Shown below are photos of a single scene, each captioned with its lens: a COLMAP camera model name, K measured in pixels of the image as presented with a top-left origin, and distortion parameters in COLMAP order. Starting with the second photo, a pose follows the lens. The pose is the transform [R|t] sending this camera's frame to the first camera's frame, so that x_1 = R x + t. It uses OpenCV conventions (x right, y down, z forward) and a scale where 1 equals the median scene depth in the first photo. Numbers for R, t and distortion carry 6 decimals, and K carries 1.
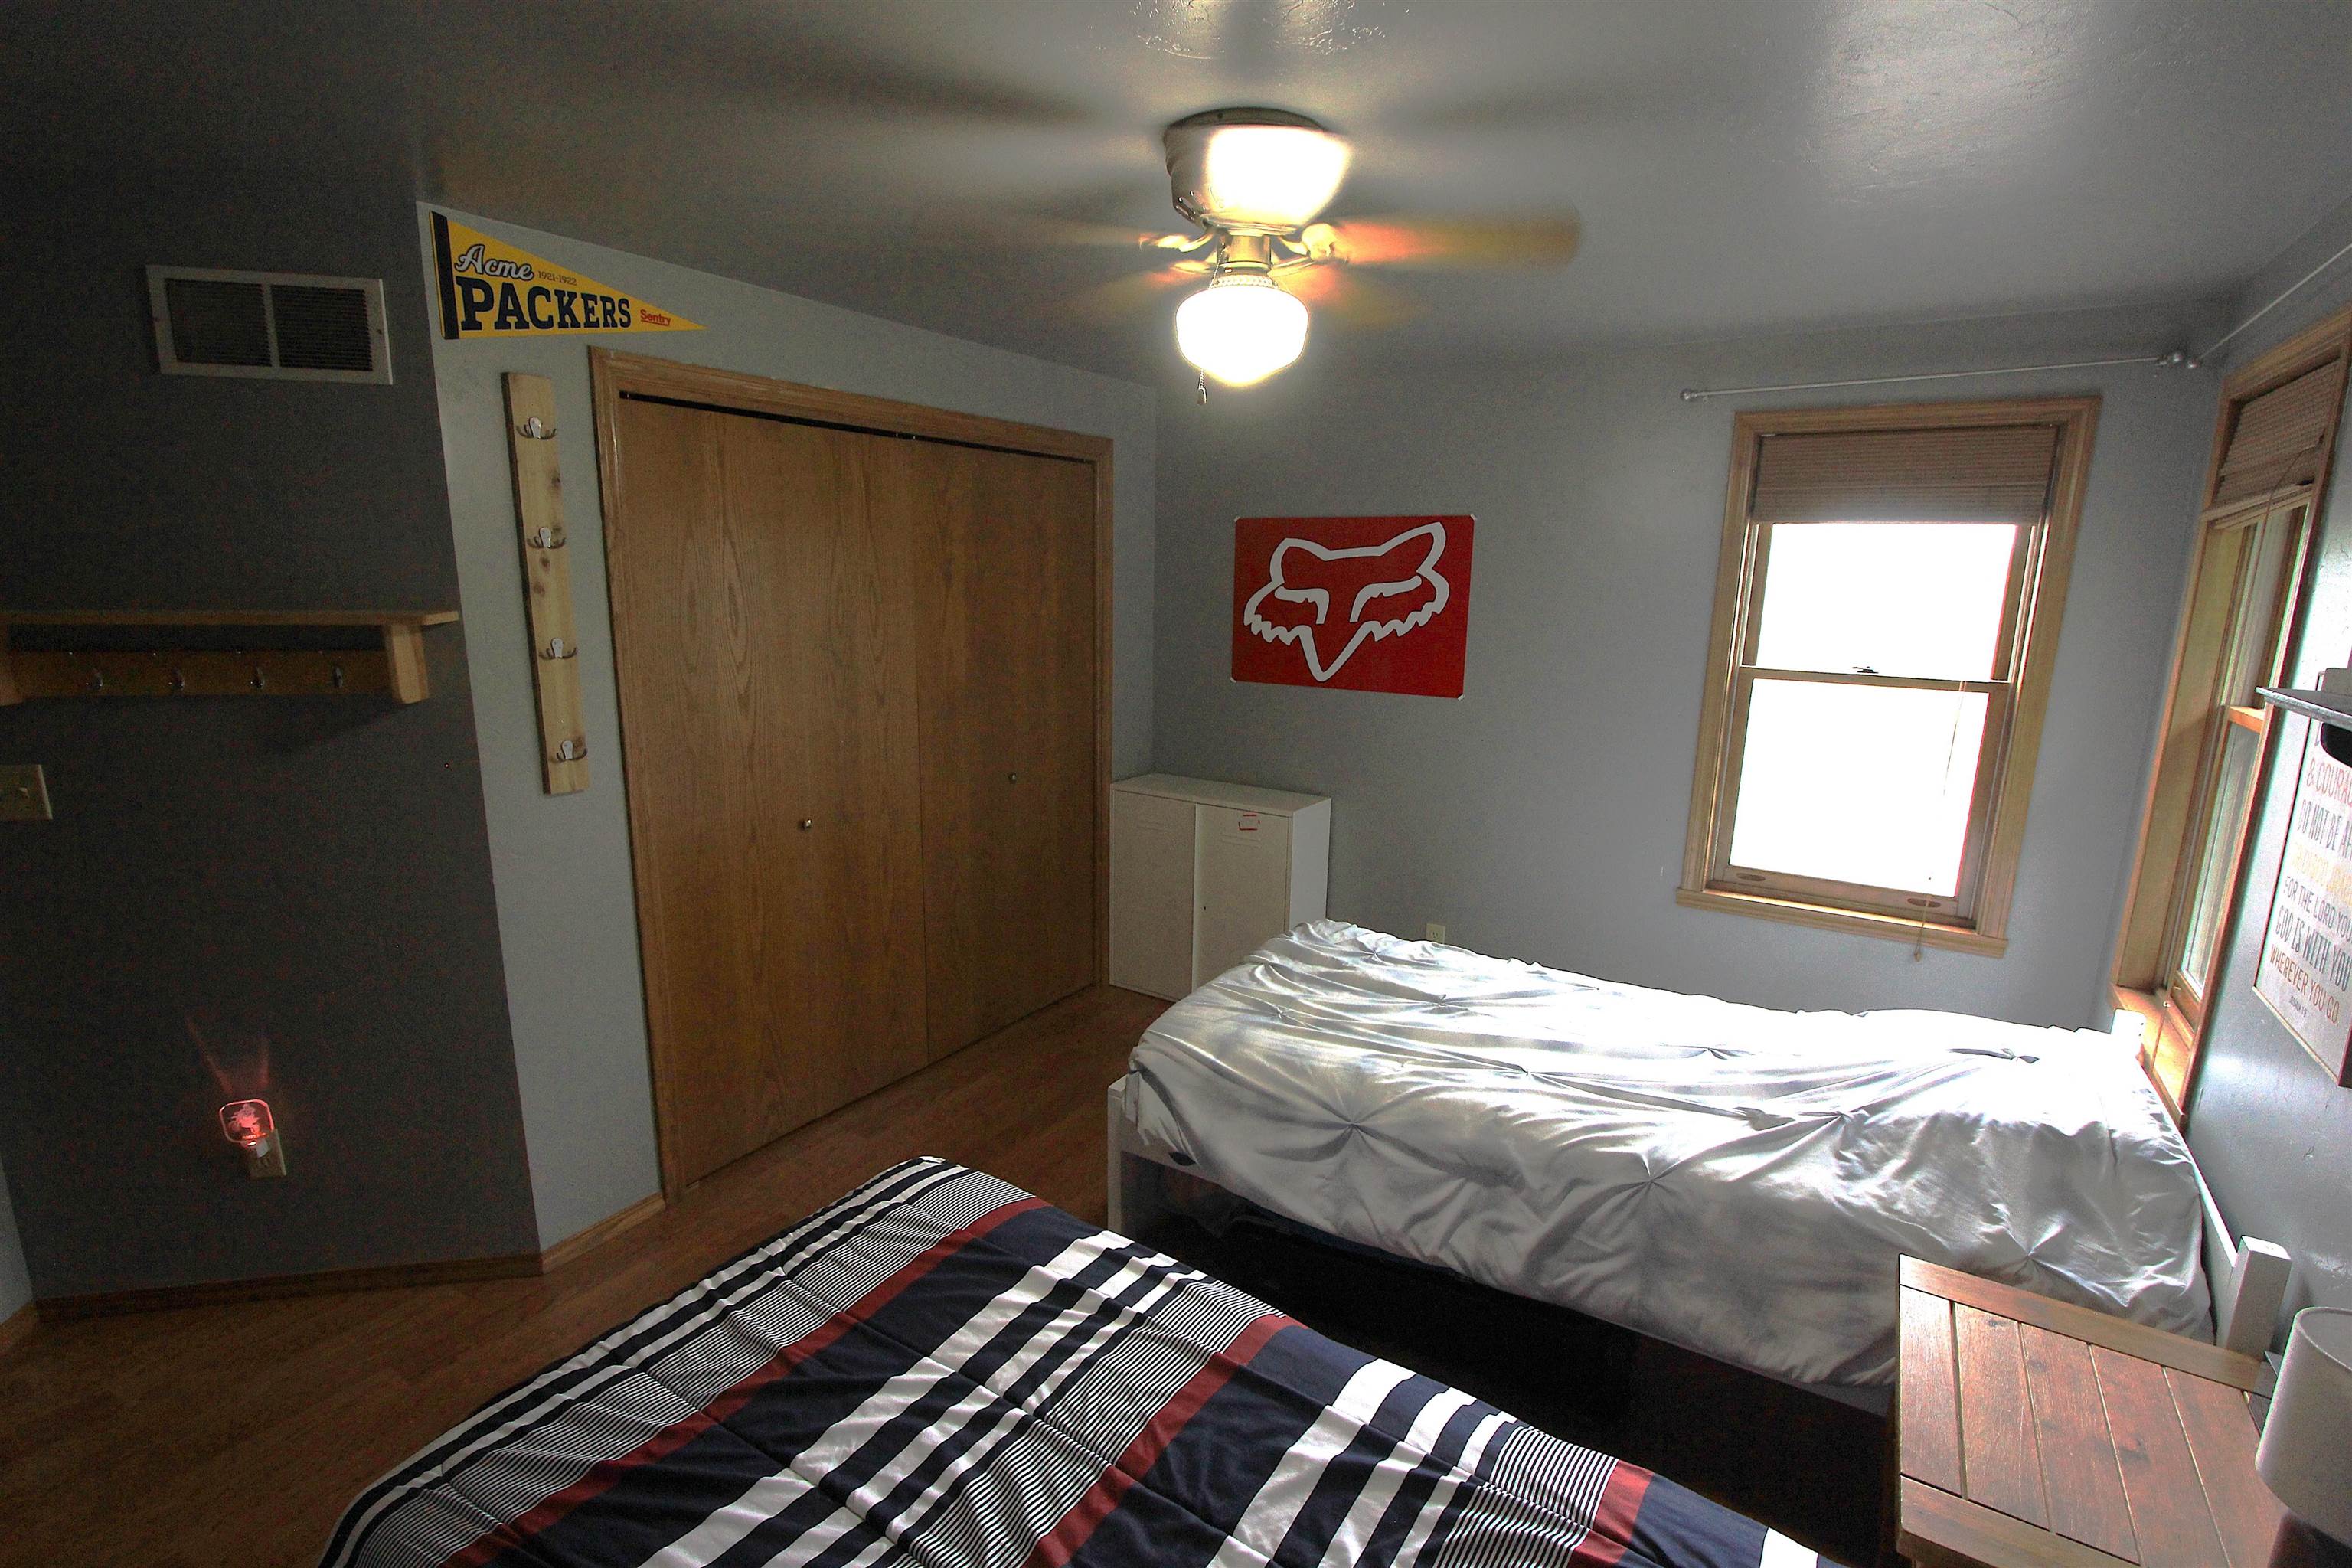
lens RADIAL K [[1086.9, 0, 1175.1], [0, 1086.9, 792.0], [0, 0, 1]] dist [-0.016106, 0.001703]
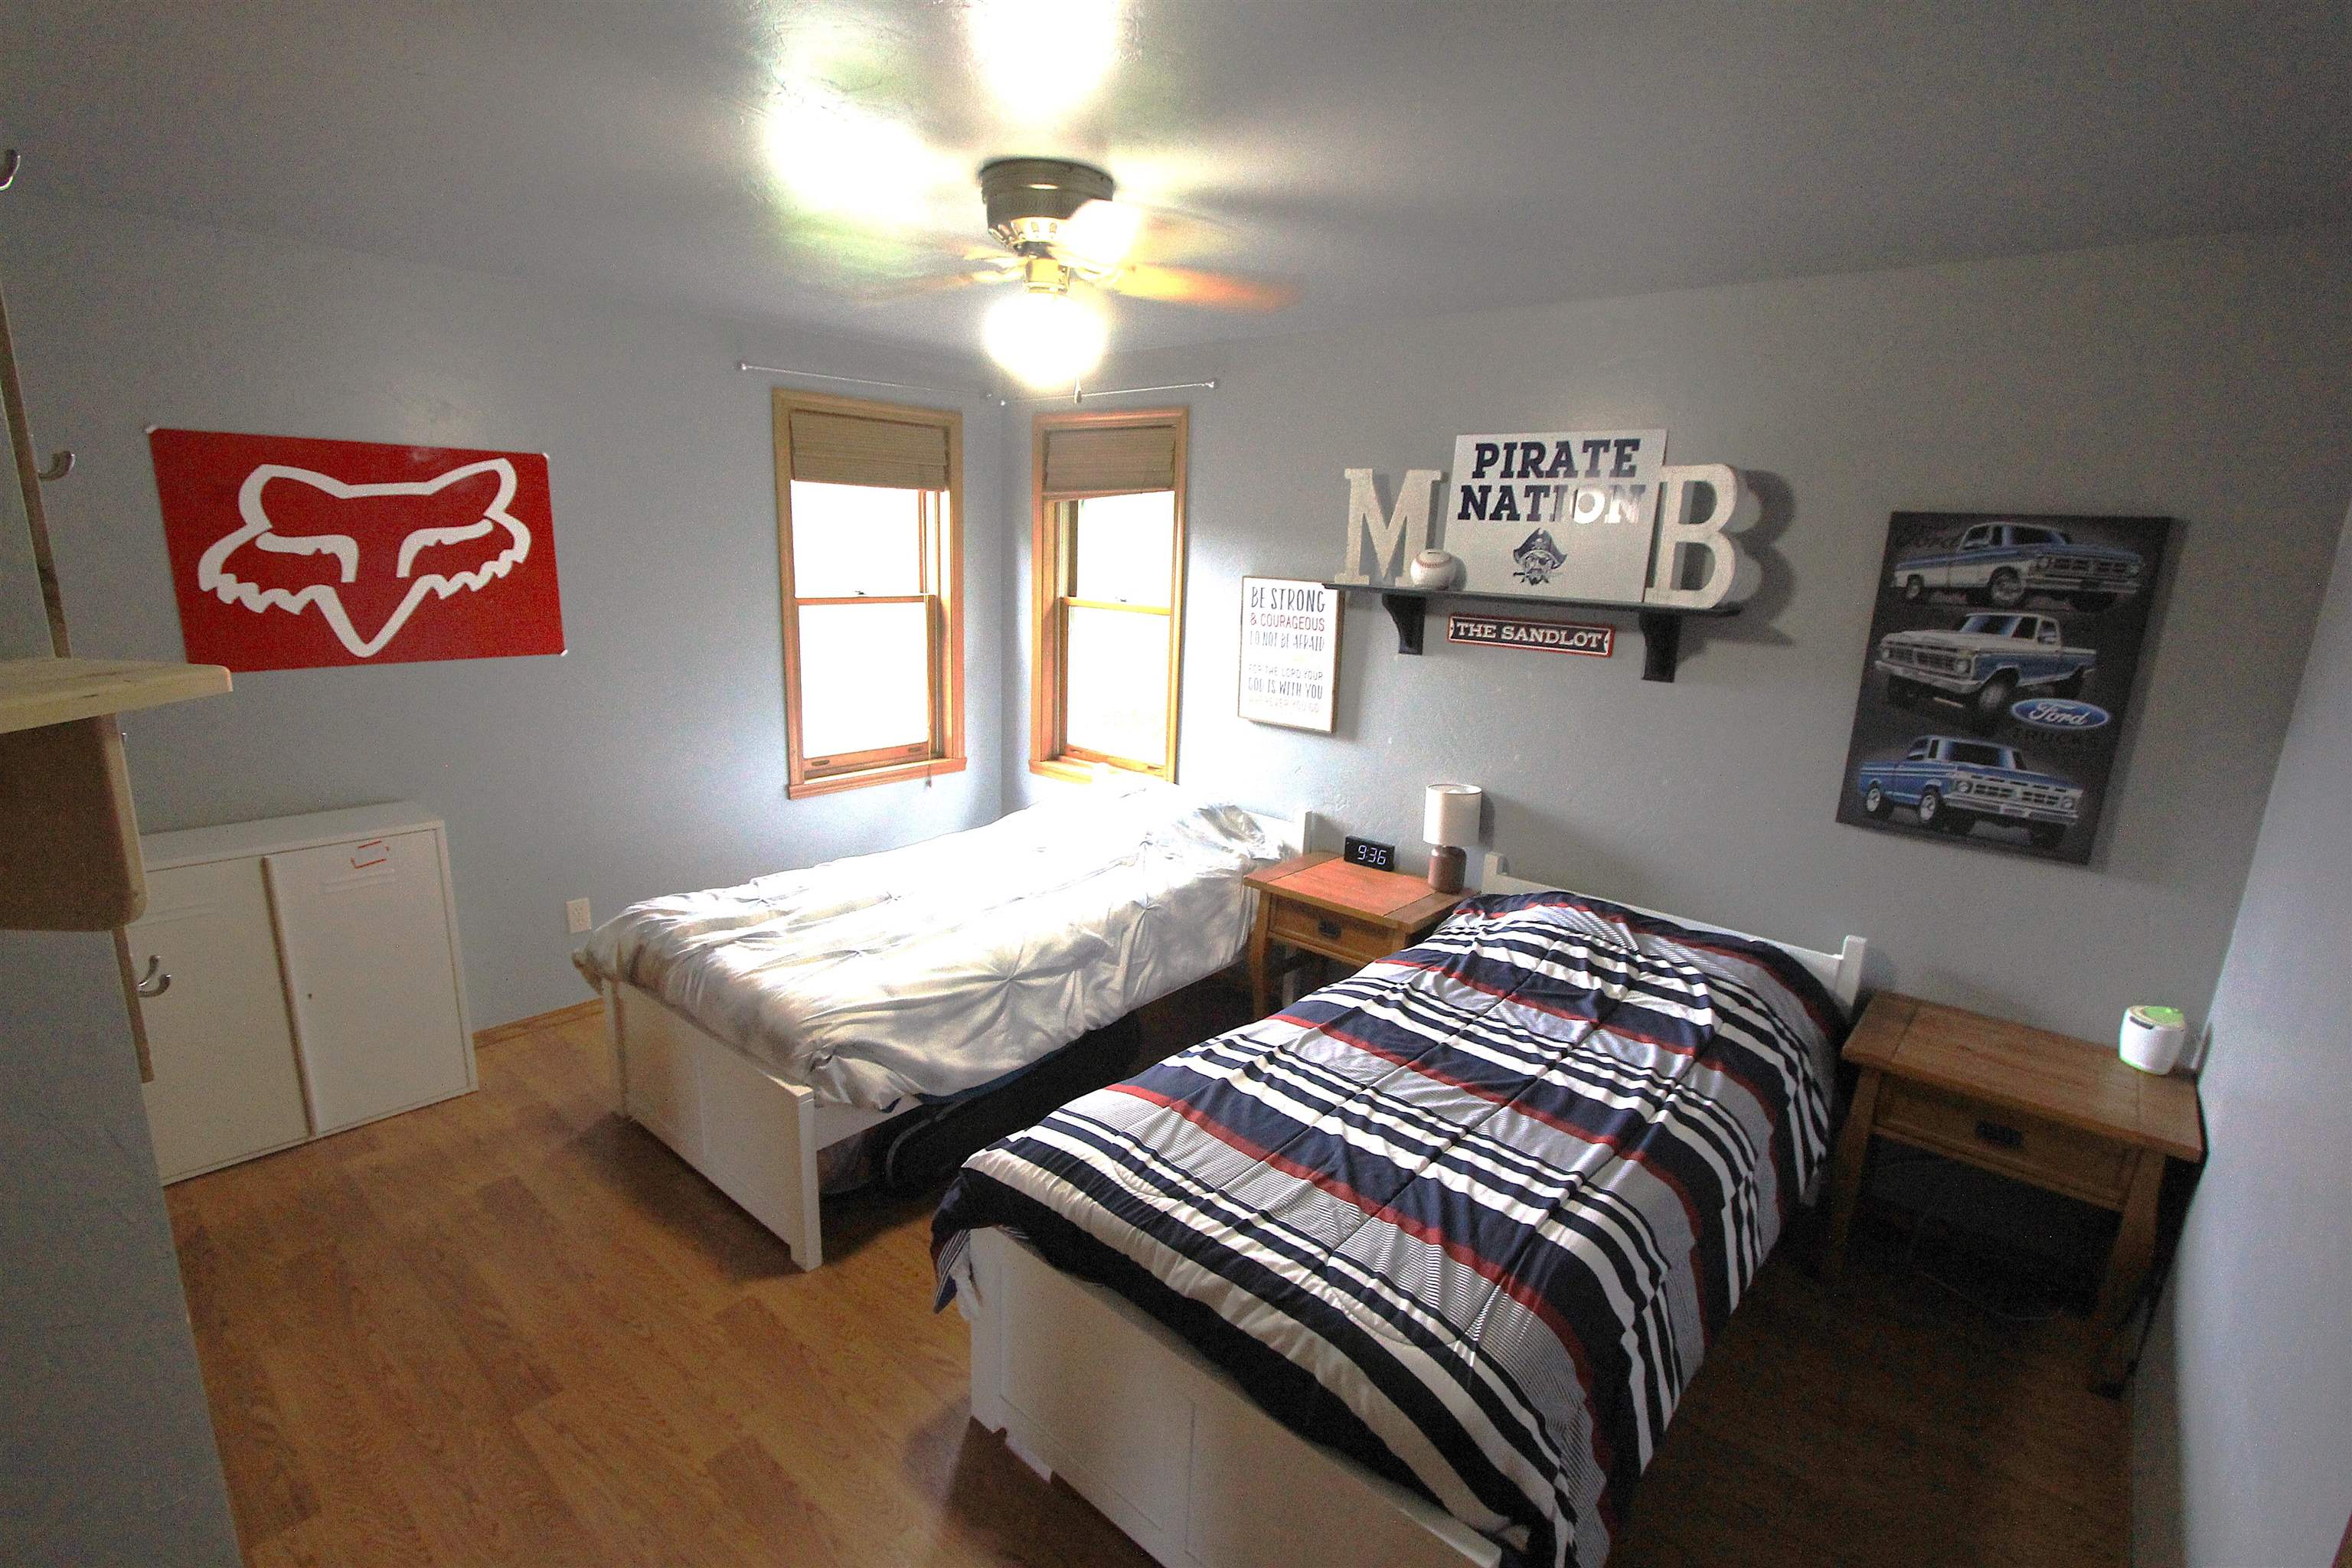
lens RADIAL K [[1086.9, 0, 1177.3], [0, 1086.9, 785.6], [0, 0, 1]] dist [-0.016106, 0.001703]
pose [[0.139507, -0.233551, 0.962285, -0.577908], [0.166671, 0.963461, 0.209673, -0.083324], [-0.976093, 0.131134, 0.173336, 0.339496]]
